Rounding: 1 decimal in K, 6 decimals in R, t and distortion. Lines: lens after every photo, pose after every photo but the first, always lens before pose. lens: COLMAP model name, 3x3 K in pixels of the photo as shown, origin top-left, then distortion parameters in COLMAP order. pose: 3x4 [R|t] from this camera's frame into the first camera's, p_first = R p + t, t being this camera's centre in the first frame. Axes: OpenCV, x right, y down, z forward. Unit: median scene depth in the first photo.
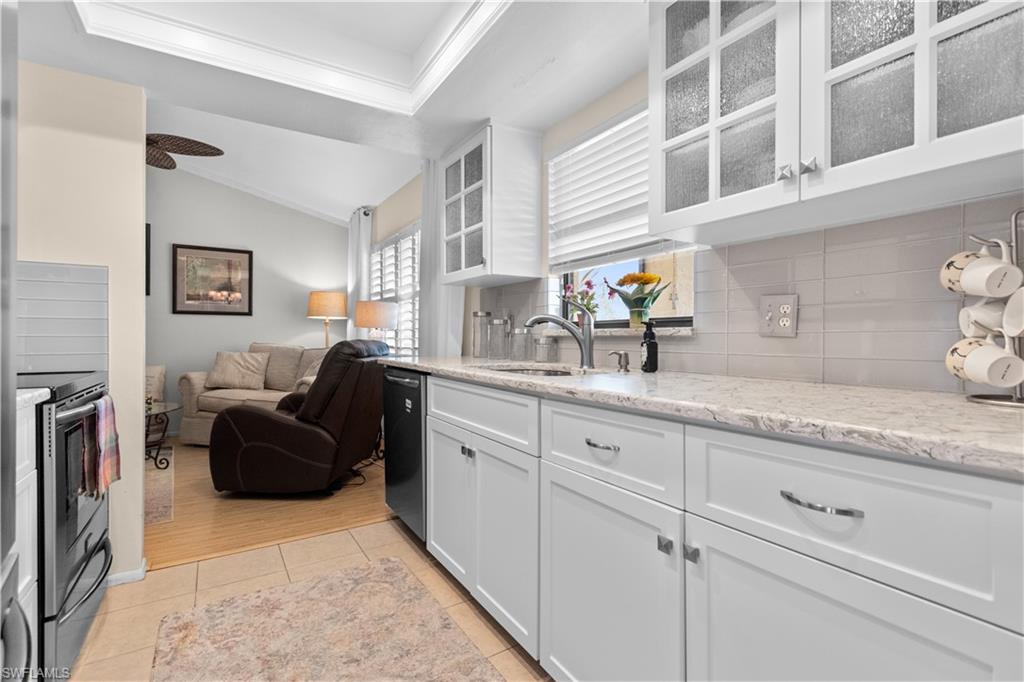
lens RADIAL K [[443.5, 0, 509.5], [0, 443.5, 340.5], [0, 0, 1]] dist [0.000381, -0.002176]
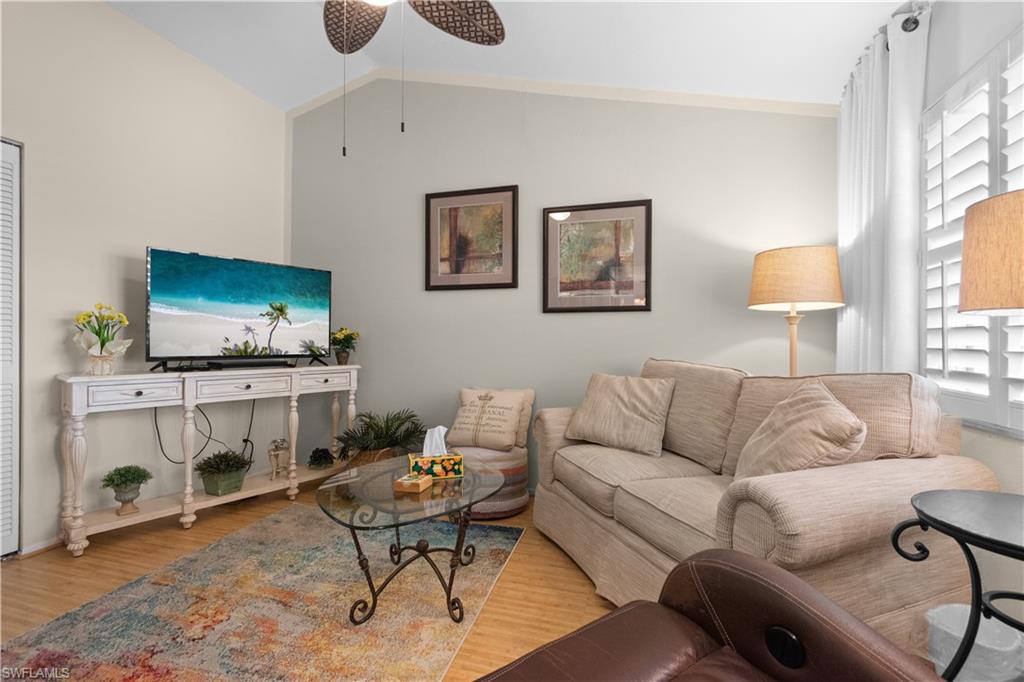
lens RADIAL K [[443.5, 0, 523.5], [0, 443.5, 343.1], [0, 0, 1]] dist [0.000381, -0.002176]
pose [[0.646416, -0.002221, -0.762982, -0.265232], [-0.009294, 0.999899, -0.010786, -0.007149], [0.762928, 0.014063, 0.646330, 0.539262]]
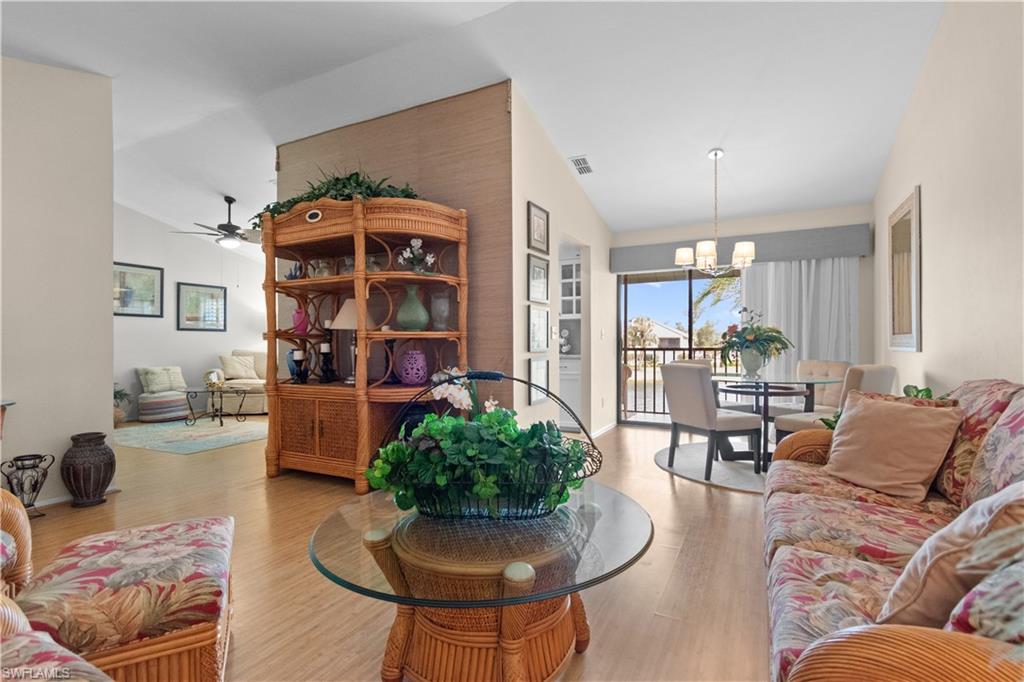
lens RADIAL K [[443.5, 0, 504.2], [0, 443.5, 345.9], [0, 0, 1]] dist [0.000381, -0.002176]
pose [[0.870916, -0.005154, 0.491405, -0.537965], [0.007531, 0.999968, -0.002860, 0.002640], [-0.491374, 0.006191, 0.870927, -0.778990]]
